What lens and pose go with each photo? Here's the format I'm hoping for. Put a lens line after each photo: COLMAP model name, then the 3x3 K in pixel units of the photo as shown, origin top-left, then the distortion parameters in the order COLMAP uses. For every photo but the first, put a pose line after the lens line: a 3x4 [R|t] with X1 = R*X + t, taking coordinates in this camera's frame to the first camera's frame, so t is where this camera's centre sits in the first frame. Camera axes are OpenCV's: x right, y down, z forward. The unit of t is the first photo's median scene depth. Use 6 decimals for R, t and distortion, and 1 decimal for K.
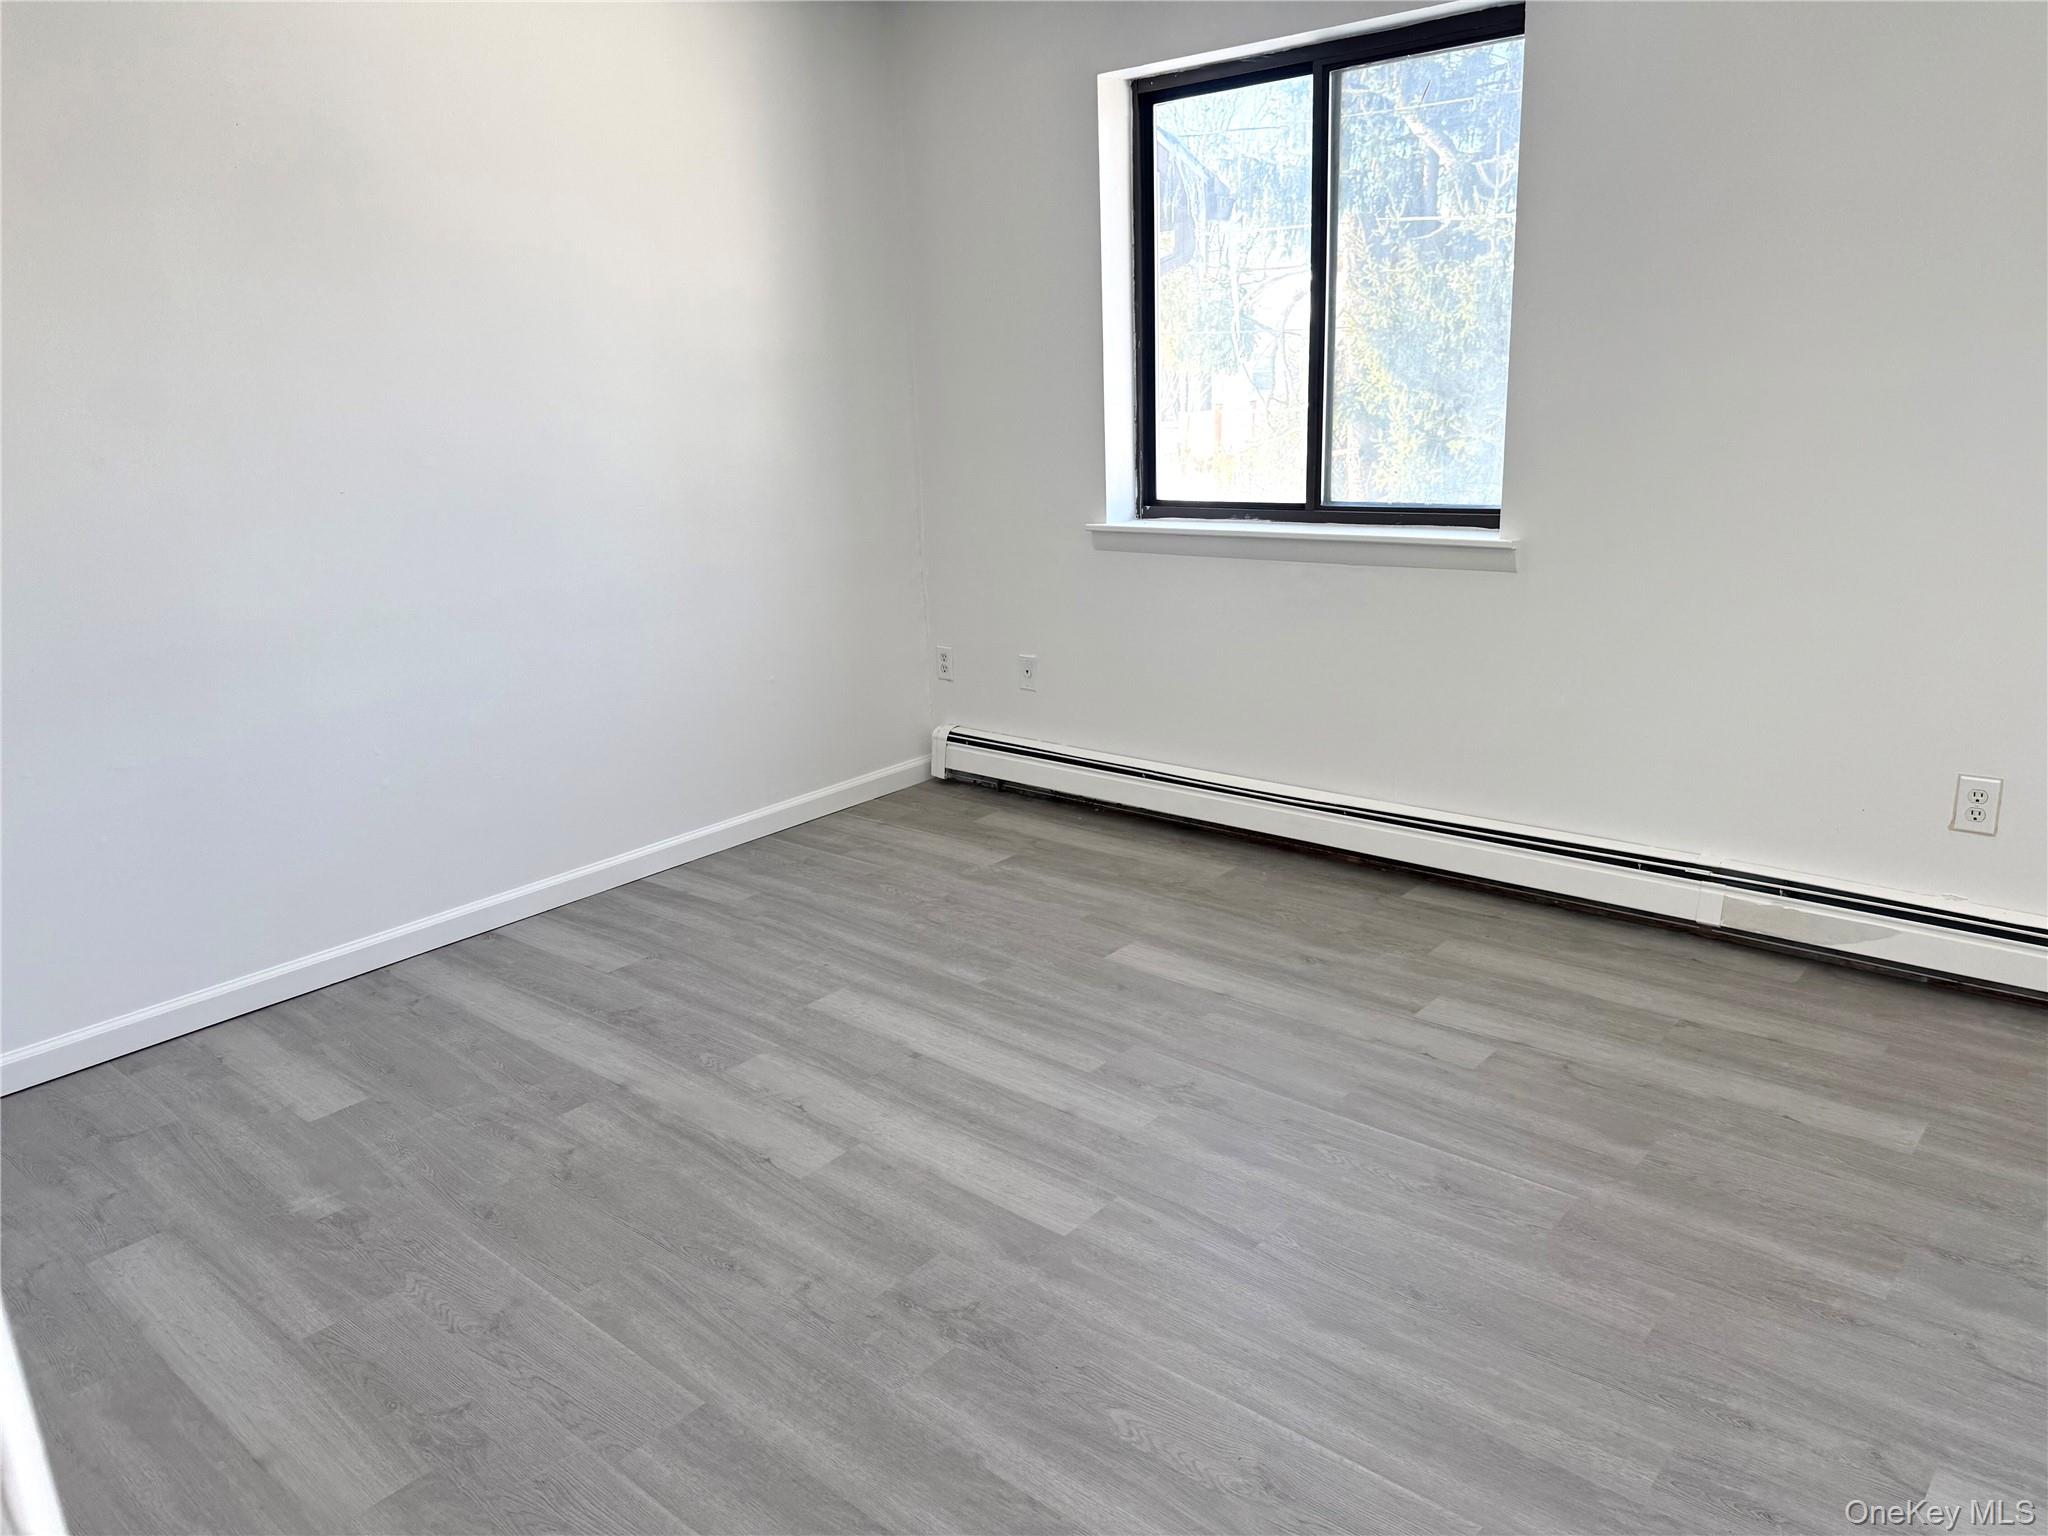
lens RADIAL K [[1437.5, 0, 1022.5], [0, 1437.5, 760.4], [0, 0, 1]] dist [0.095348, -0.117631]
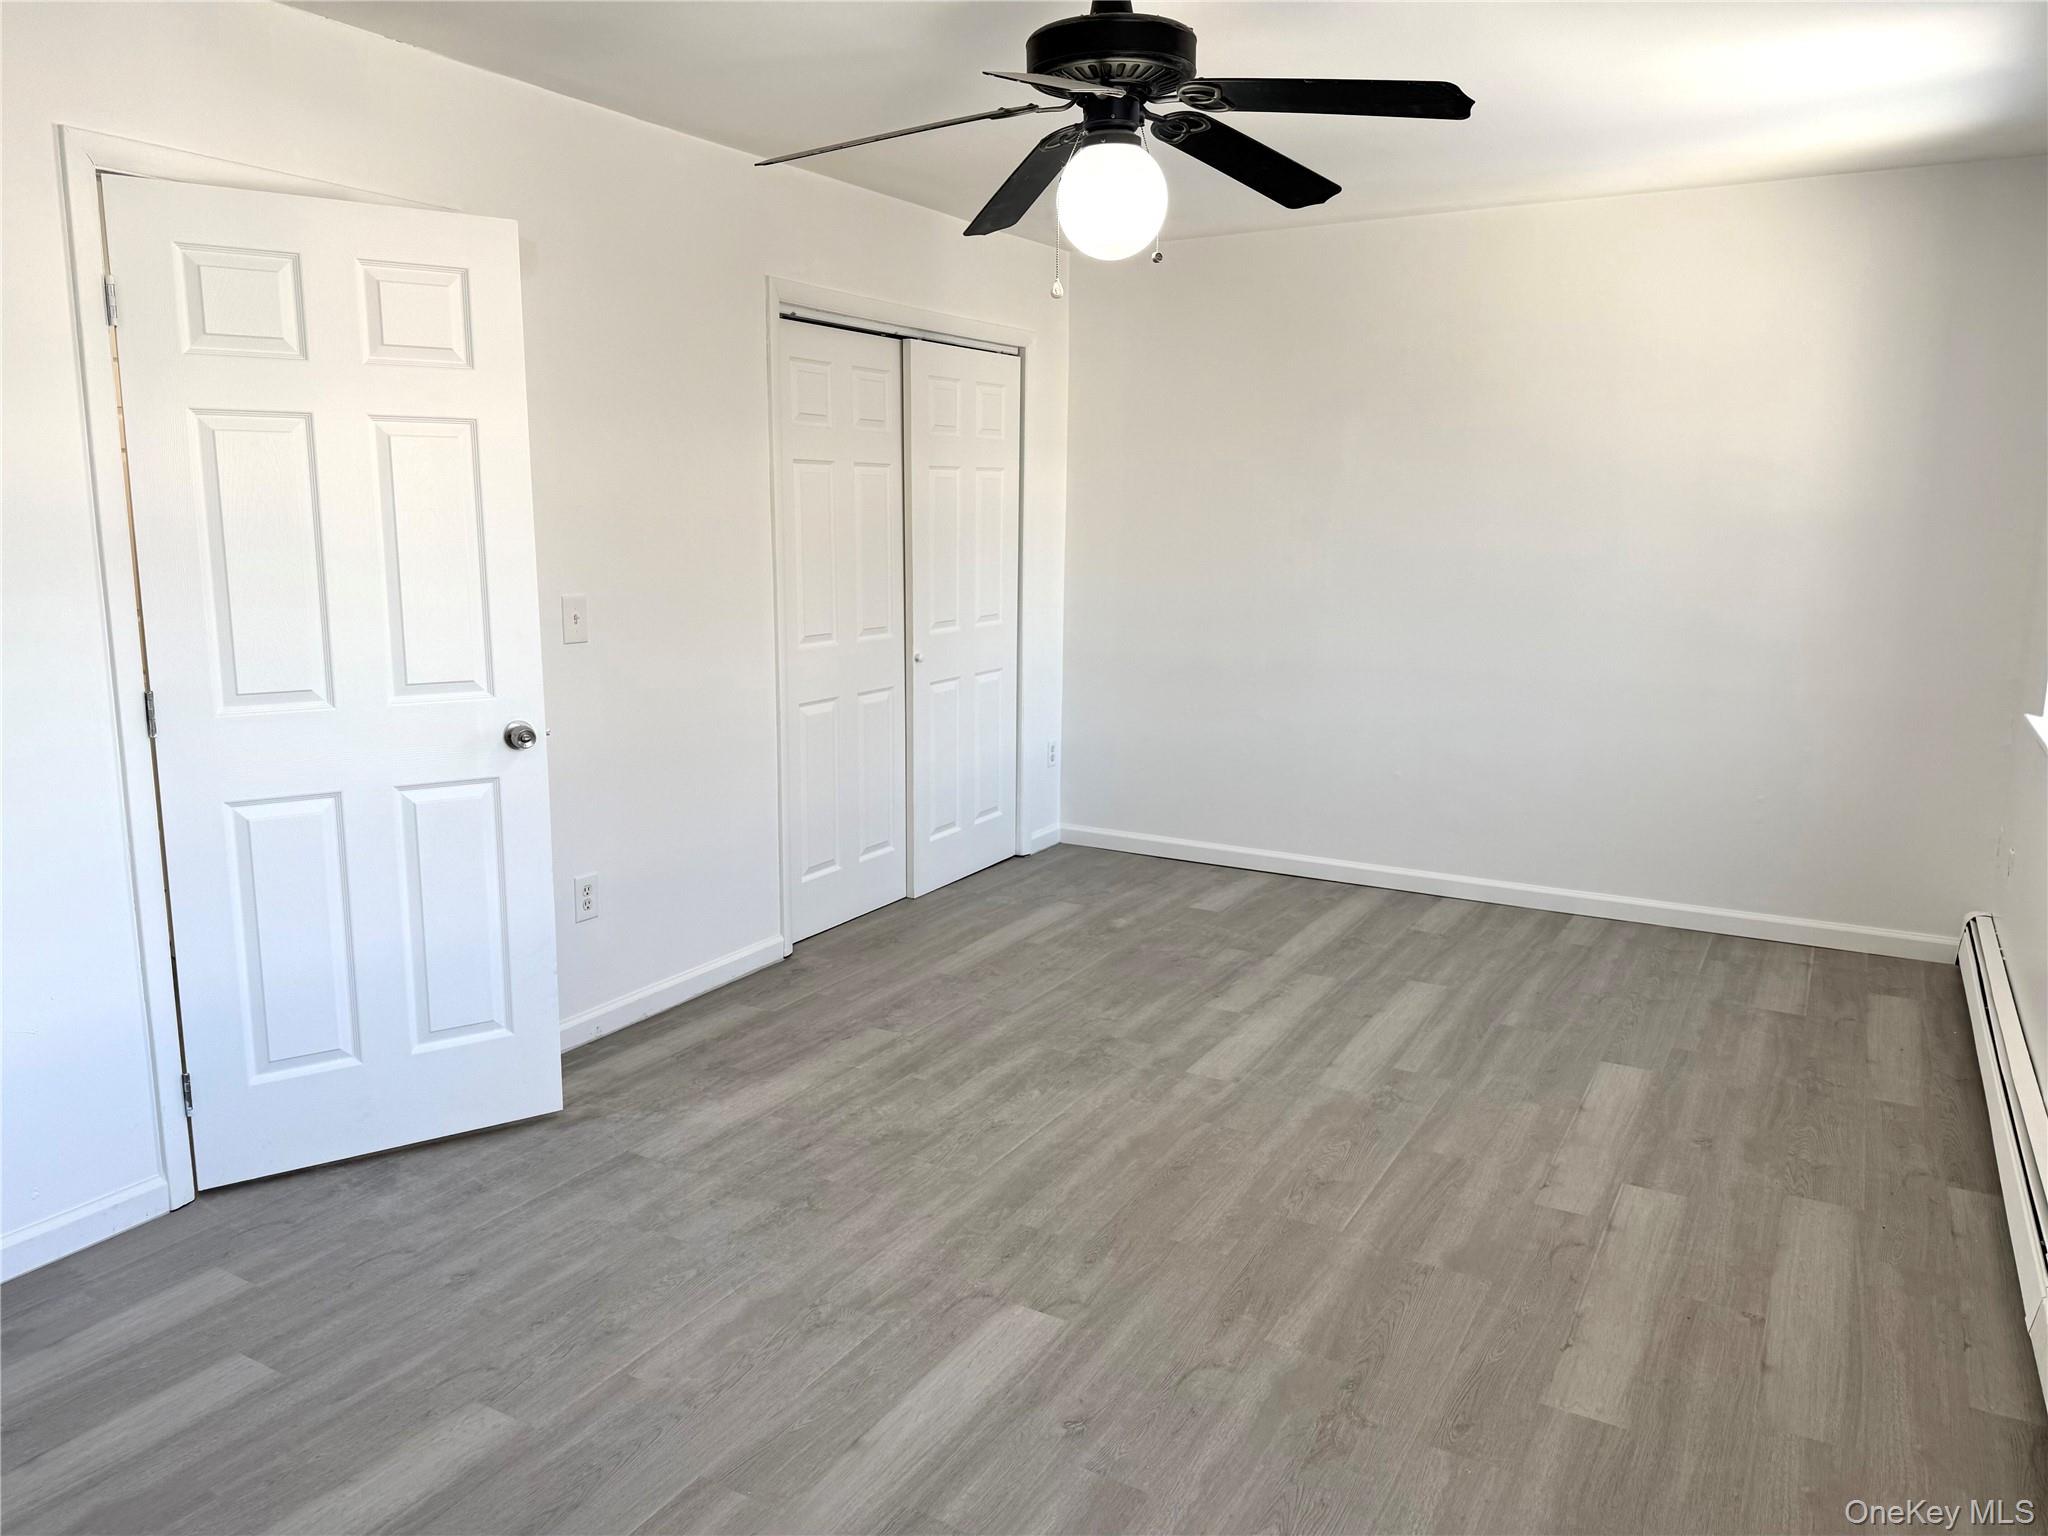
lens RADIAL K [[1437.5, 0, 1022.5], [0, 1437.5, 760.4], [0, 0, 1]] dist [0.095348, -0.117631]
pose [[0.194305, 0.216368, -0.956781, 1.203454], [-0.274613, 0.948369, 0.158697, -0.166944], [0.941718, 0.231909, 0.243690, 0.306051]]
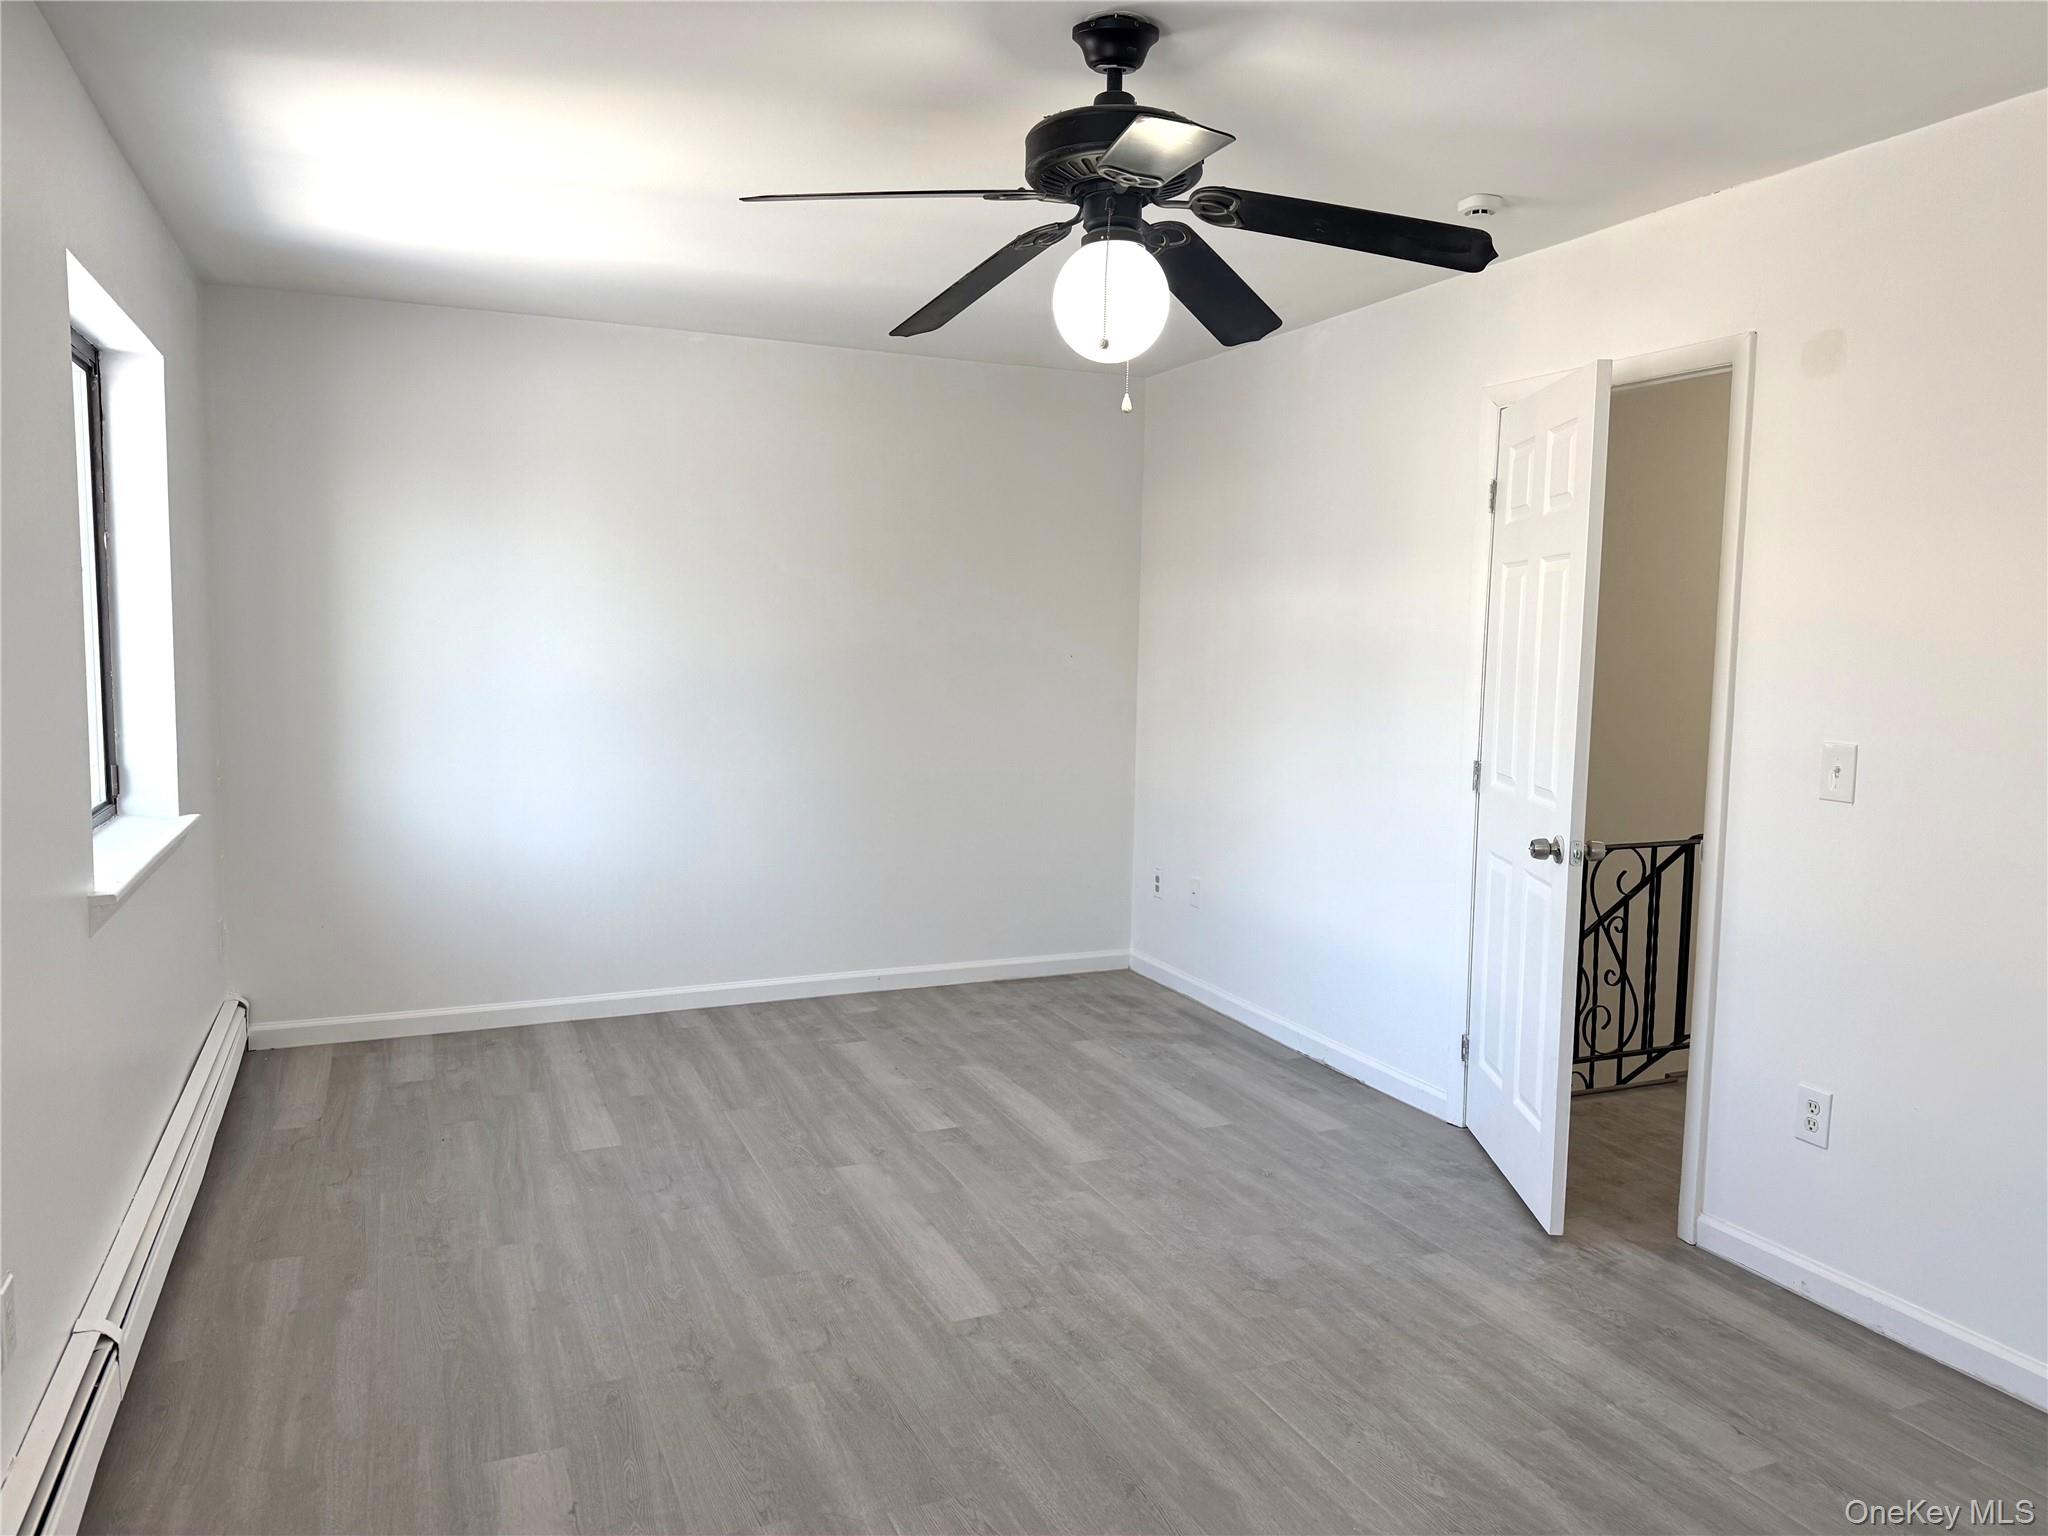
lens RADIAL K [[1432.8, 0, 1032.3], [0, 1432.8, 773.5], [0, 0, 1]] dist [0.094289, -0.123590]
pose [[-0.905002, -0.009925, 0.425292, -0.099926], [0.138202, 0.938642, 0.315992, -0.393084], [-0.402334, 0.344750, -0.848101, 1.378528]]
